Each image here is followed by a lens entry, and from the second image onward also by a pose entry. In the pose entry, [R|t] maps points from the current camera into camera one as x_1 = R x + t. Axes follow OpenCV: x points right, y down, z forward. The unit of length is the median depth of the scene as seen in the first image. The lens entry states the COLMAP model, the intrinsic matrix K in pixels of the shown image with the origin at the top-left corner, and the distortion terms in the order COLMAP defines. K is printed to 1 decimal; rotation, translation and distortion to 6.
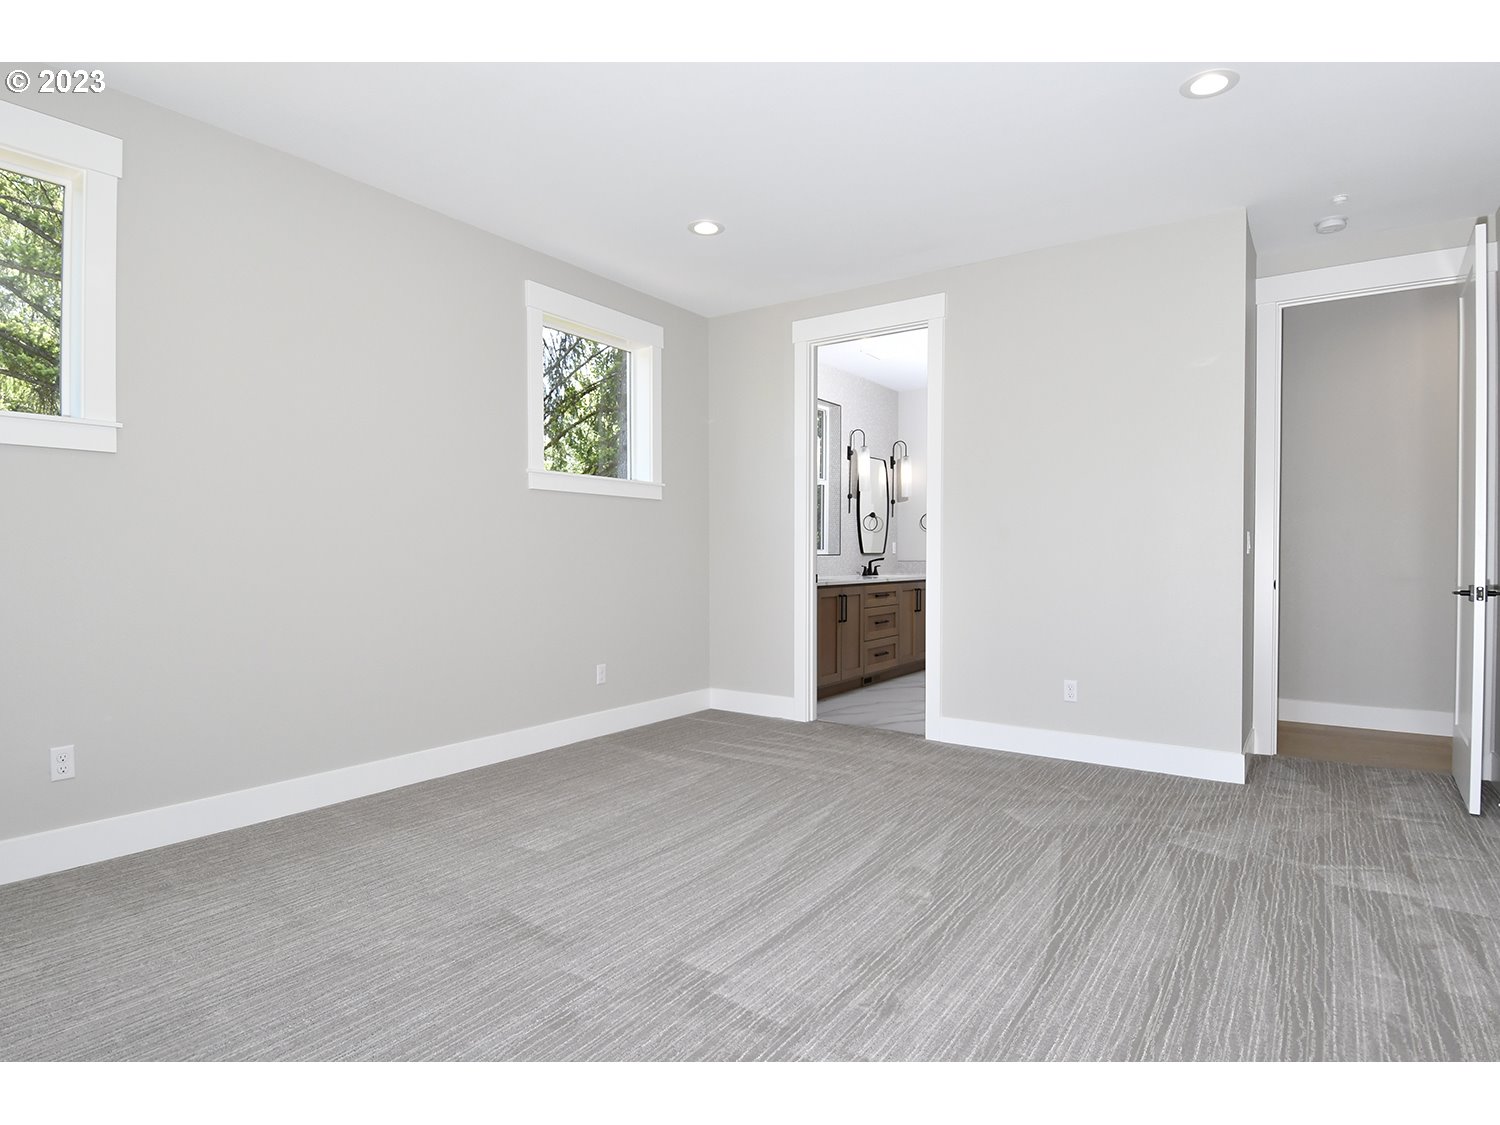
lens RADIAL K [[810.3, 0, 750.0], [0, 810.3, 562.5], [0, 0, 1]] dist [-0.001839, -0.000519]
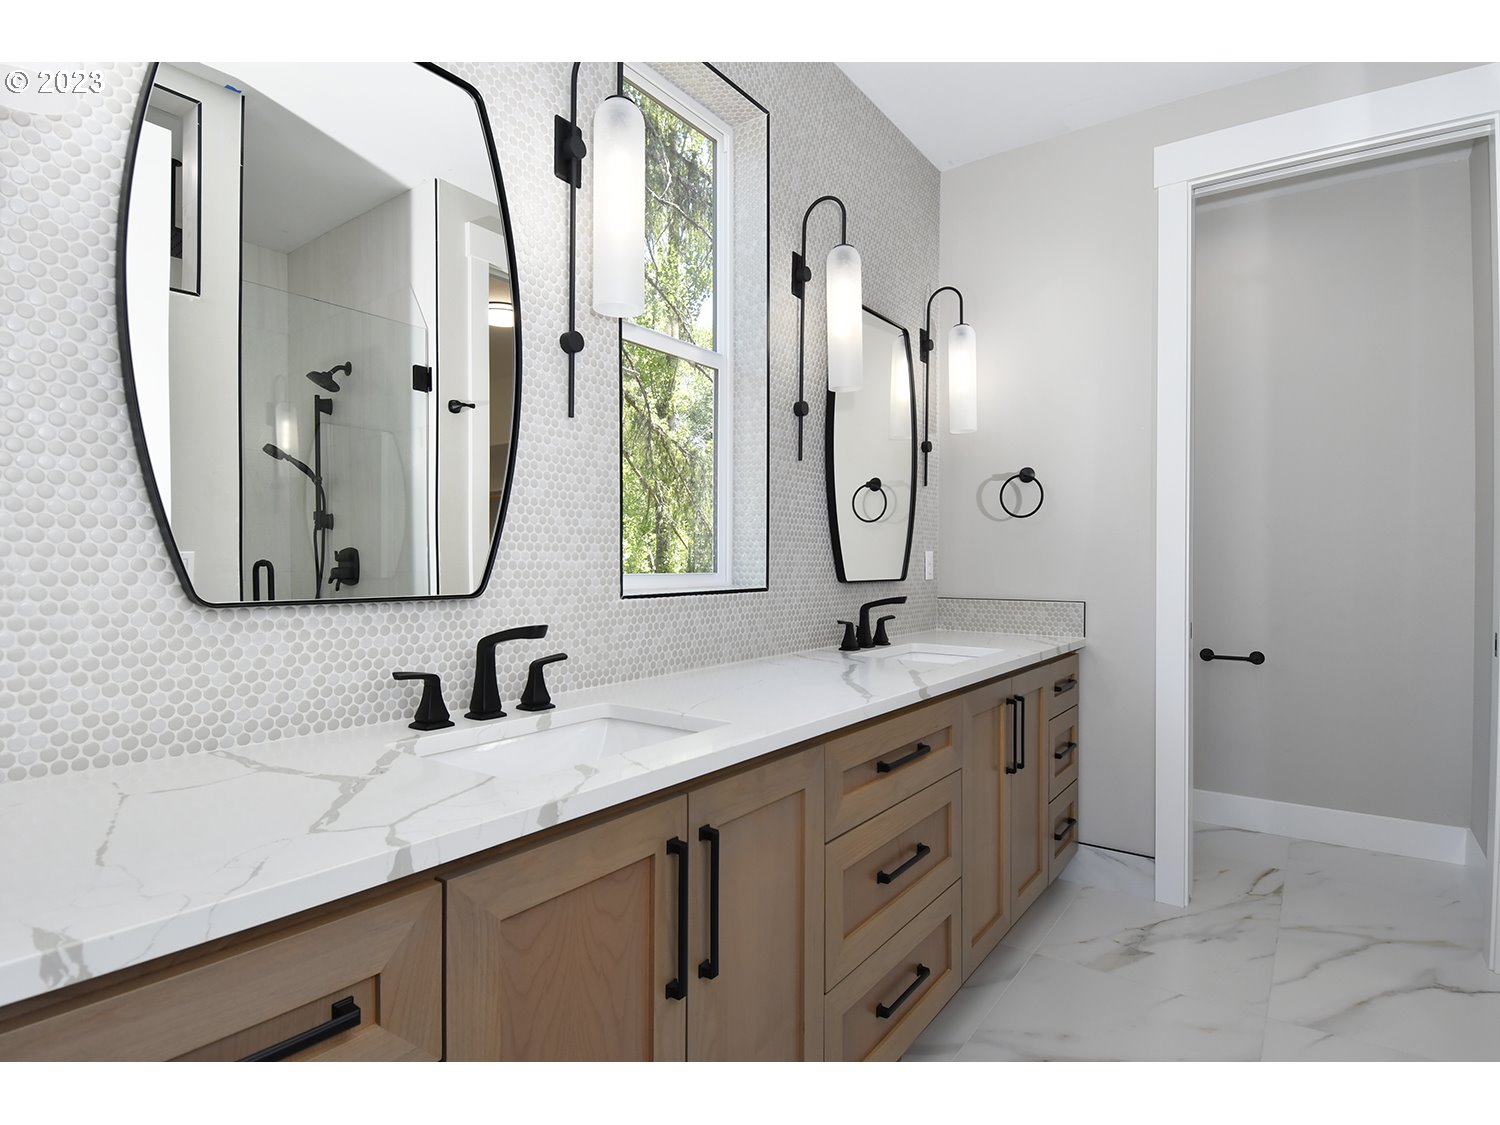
lens RADIAL K [[810.3, 0, 750.0], [0, 810.3, 562.5], [0, 0, 1]] dist [-0.001839, -0.000519]
pose [[0.999880, 0.002758, -0.015271, 0.104737], [-0.002916, 0.999942, -0.010335, -0.016189], [0.015241, 0.010379, 0.999830, 0.654140]]
